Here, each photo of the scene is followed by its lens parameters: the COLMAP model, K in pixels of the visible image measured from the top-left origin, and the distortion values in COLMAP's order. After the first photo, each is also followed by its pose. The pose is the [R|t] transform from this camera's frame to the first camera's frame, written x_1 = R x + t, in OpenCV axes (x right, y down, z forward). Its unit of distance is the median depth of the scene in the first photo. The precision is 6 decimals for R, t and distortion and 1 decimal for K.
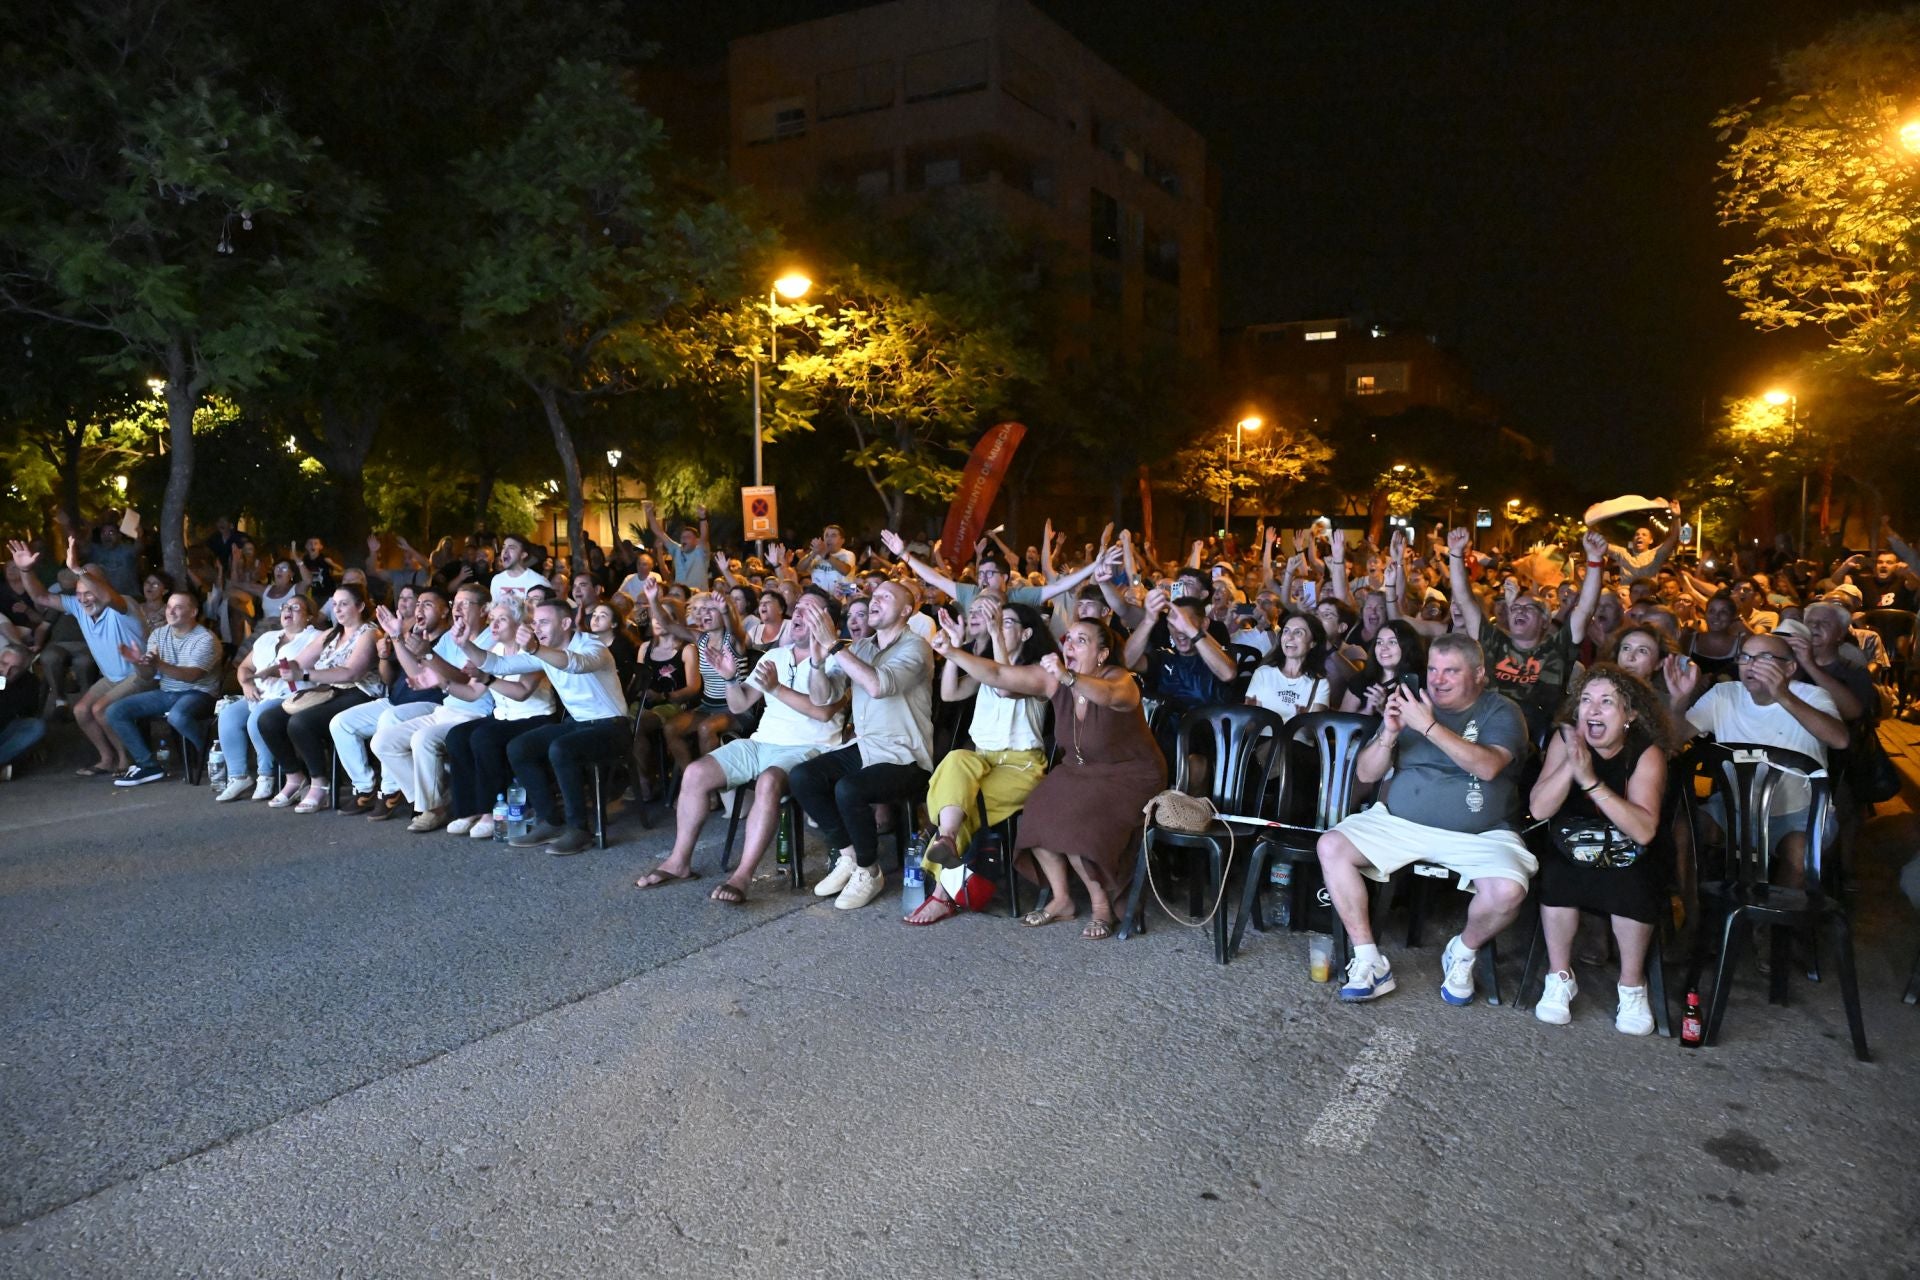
lens RADIAL K [[1277.0, 0, 958.1], [0, 1277.0, 623.2], [0, 0, 1]] dist [0.000544, -0.001644]
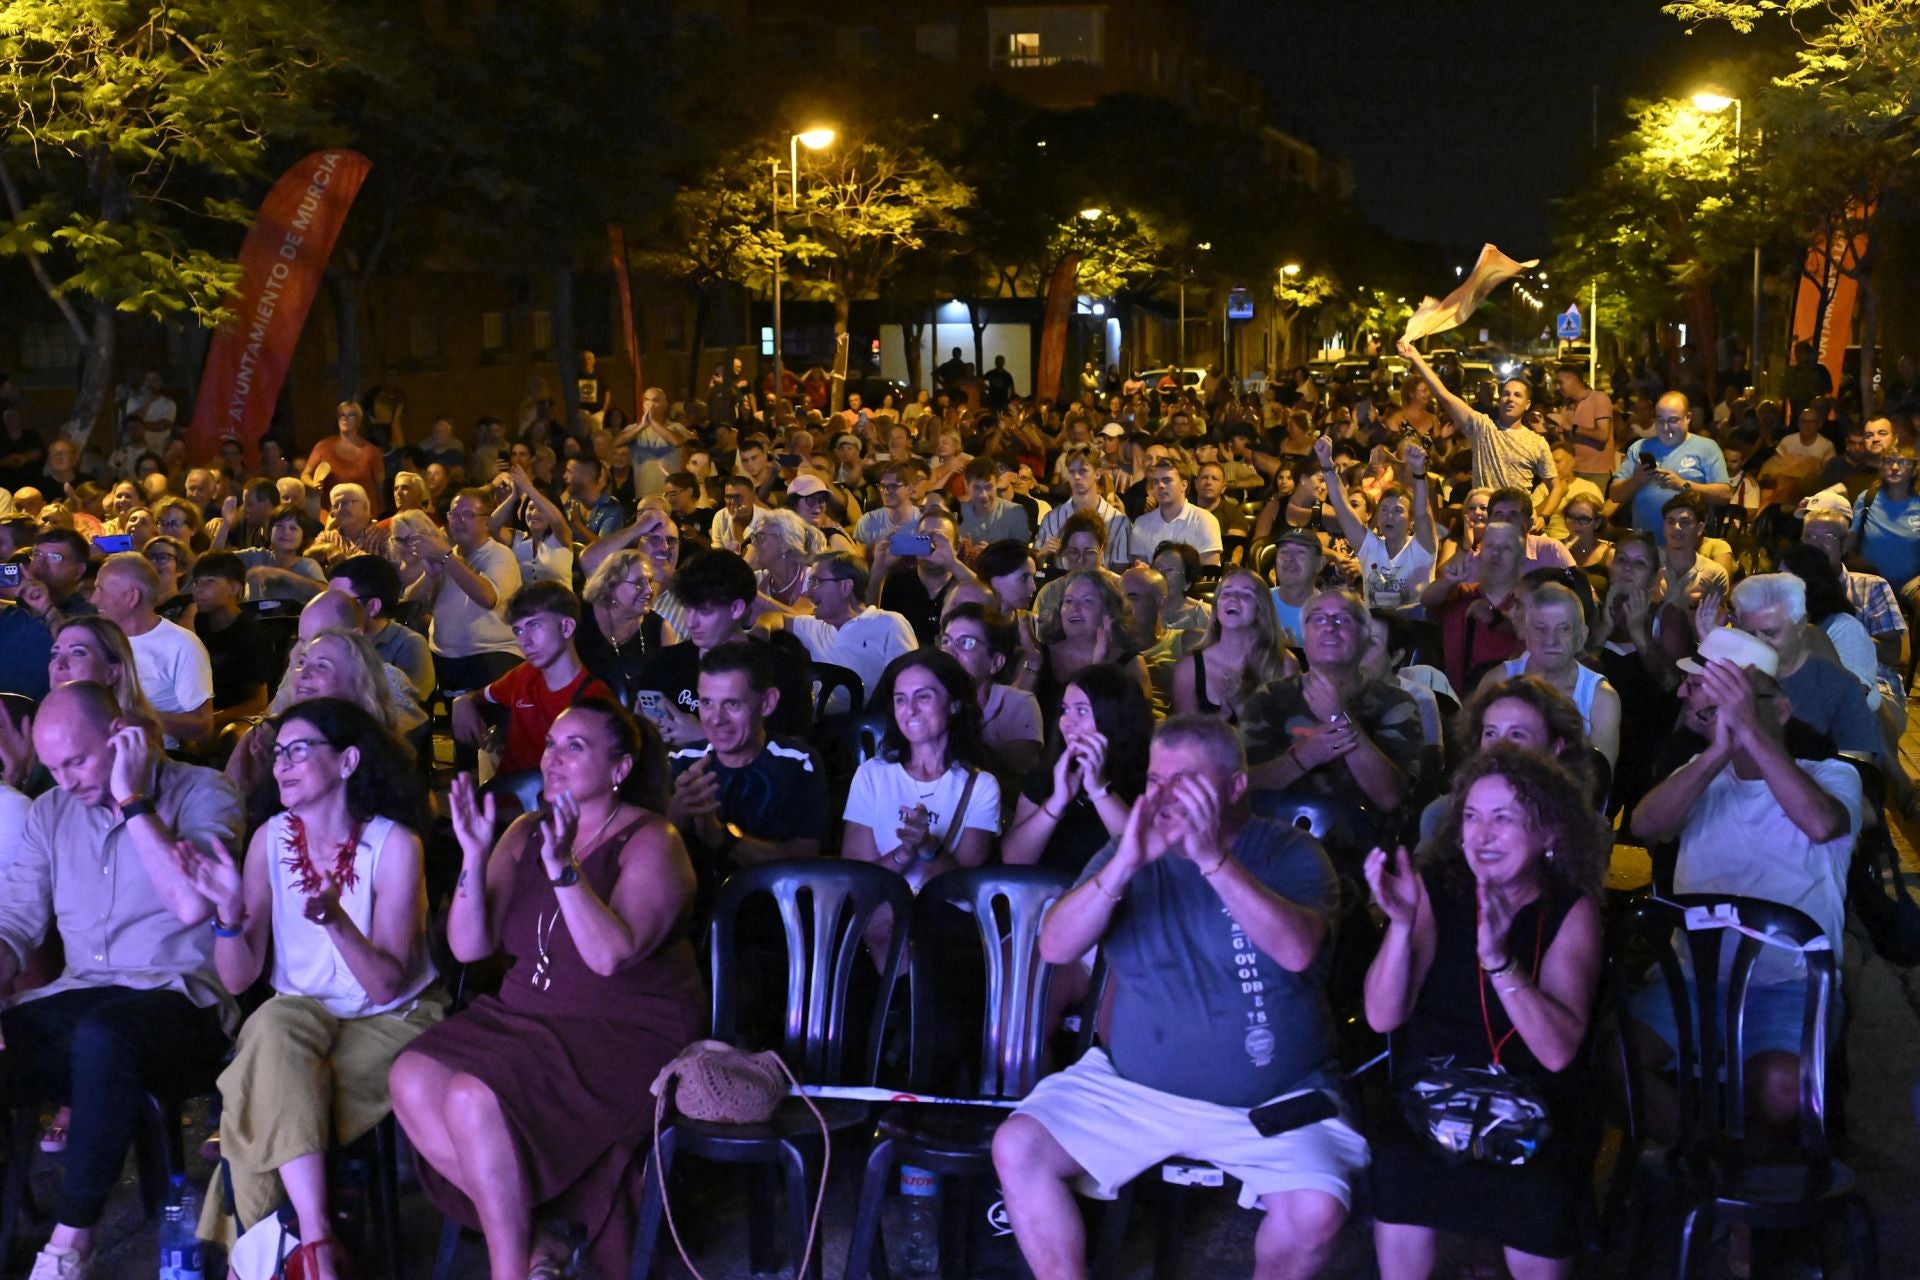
lens RADIAL K [[2504.2, 0, 977.6], [0, 2504.2, 649.0], [0, 0, 1]] dist [-0.011282, 0.000000]
pose [[0.959195, -0.051284, 0.278057, 0.000870], [0.034997, 0.997385, 0.063229, -0.023423], [-0.280573, -0.050917, 0.958481, 0.007424]]
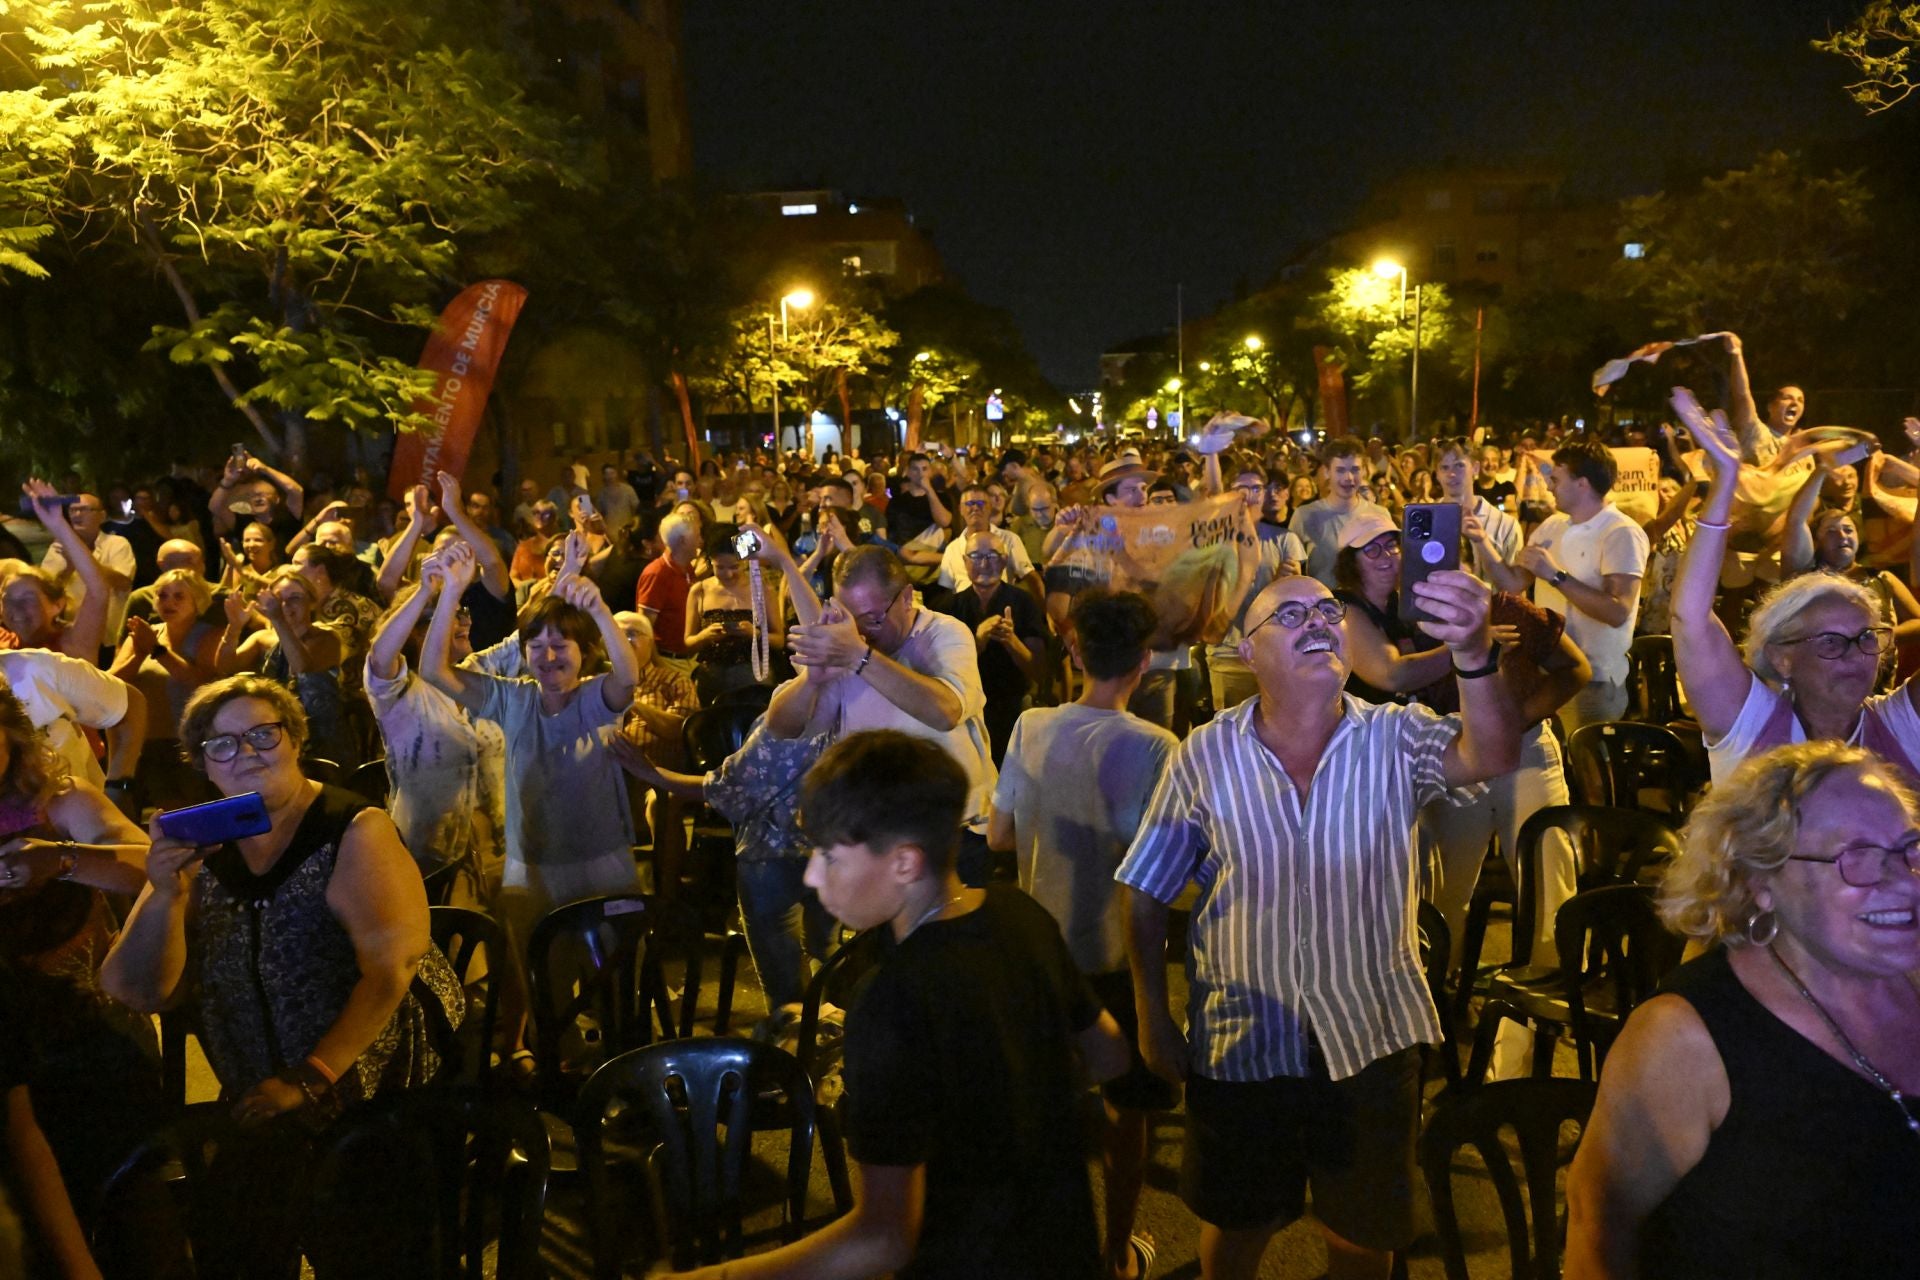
lens RADIAL K [[1277.0, 0, 969.2], [0, 1277.0, 657.0], [0, 0, 1]] dist [0.000544, -0.001644]
pose [[0.909752, -0.106508, 0.401257, -0.017506], [0.062800, 0.990714, 0.120588, -0.056155], [-0.410375, -0.084506, 0.907993, 0.466688]]
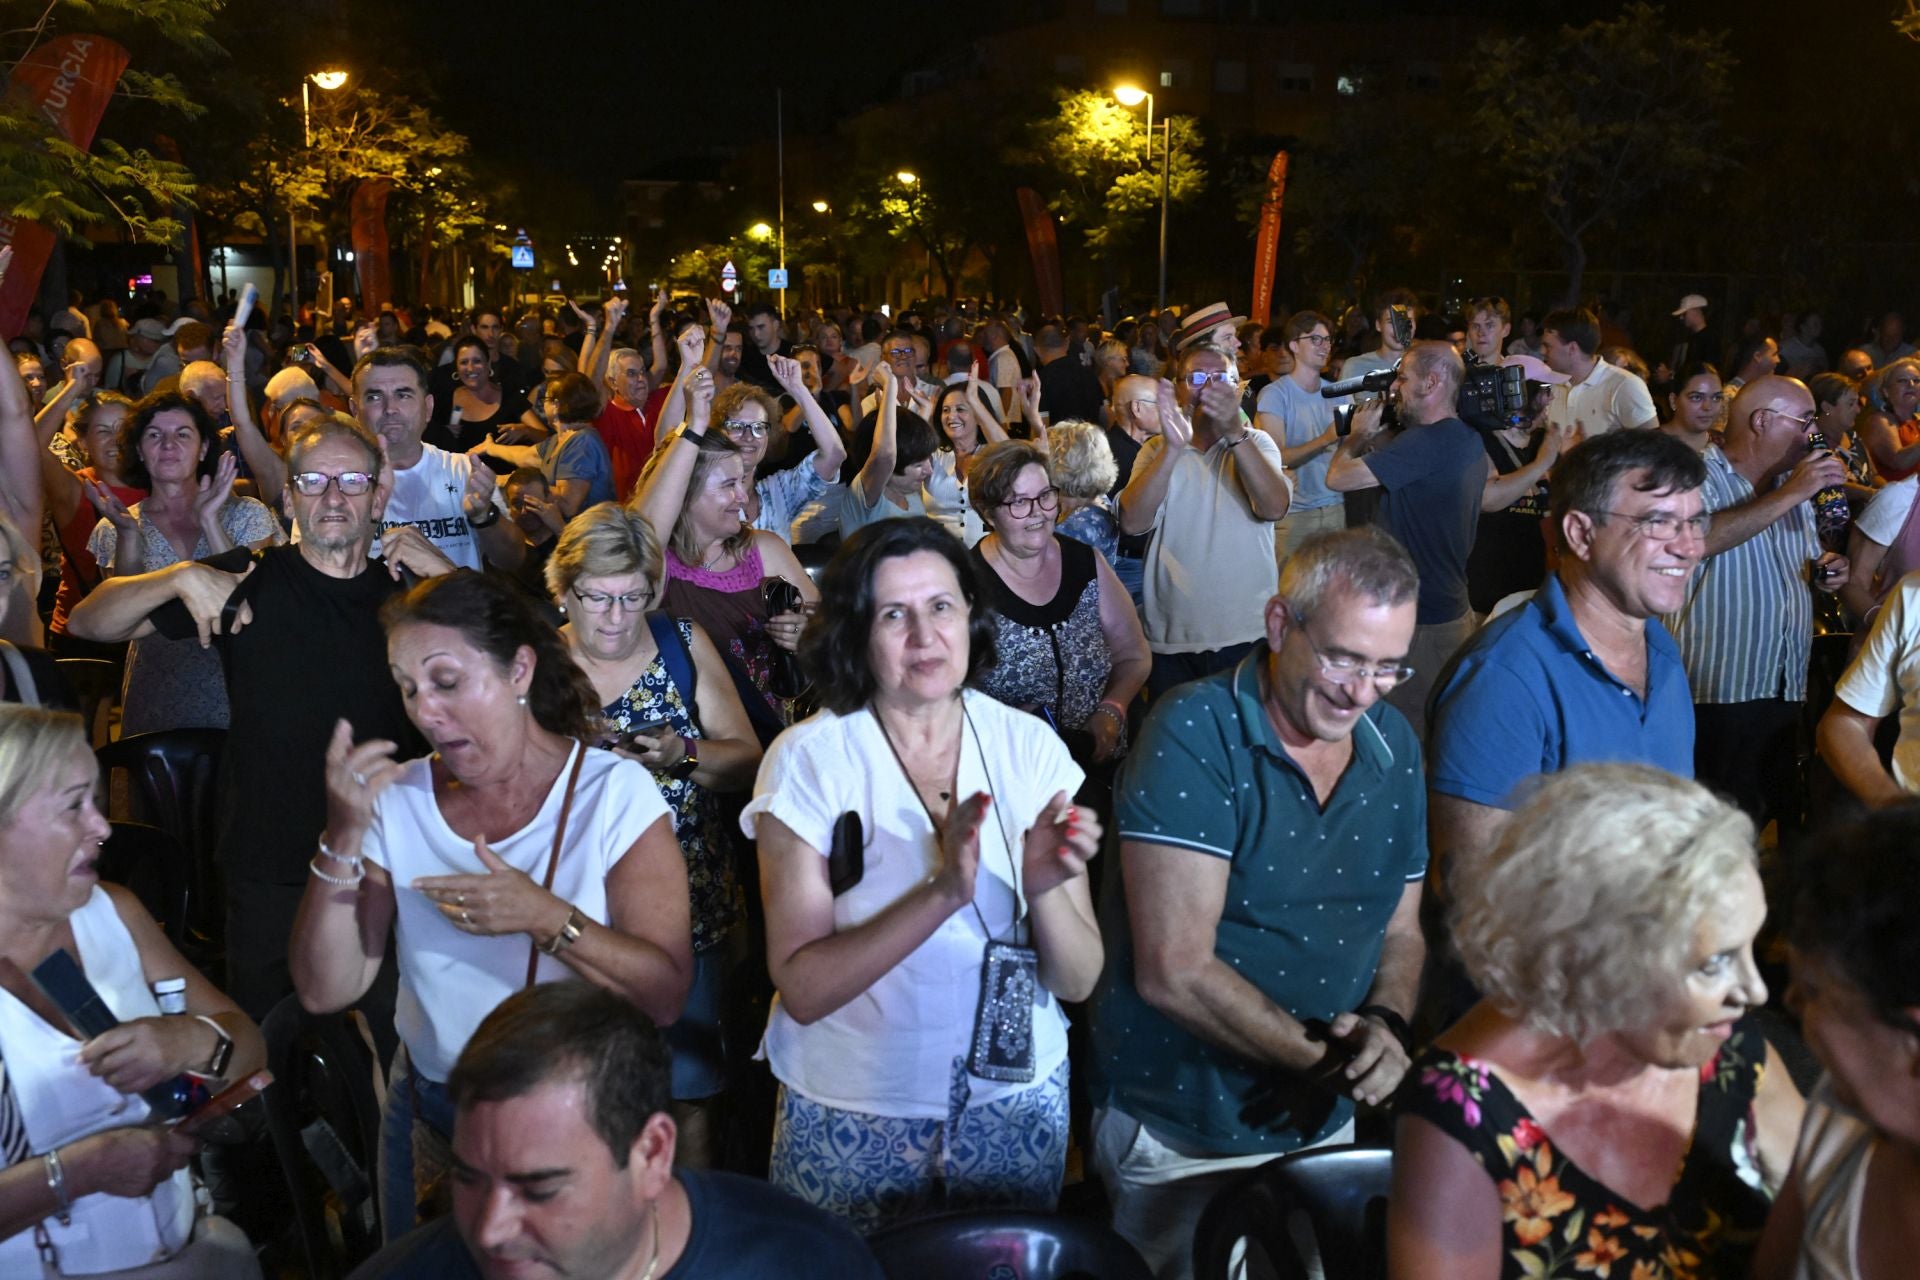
lens RADIAL K [[1875.6, 0, 960.4], [0, 1875.6, 637.2], [0, 0, 1]] dist [0.002754, 0.000000]
pose [[0.756463, -0.119988, 0.642937, -0.193467], [0.038498, 0.989492, 0.139367, -0.049718], [-0.652903, -0.080674, 0.753133, 0.437017]]
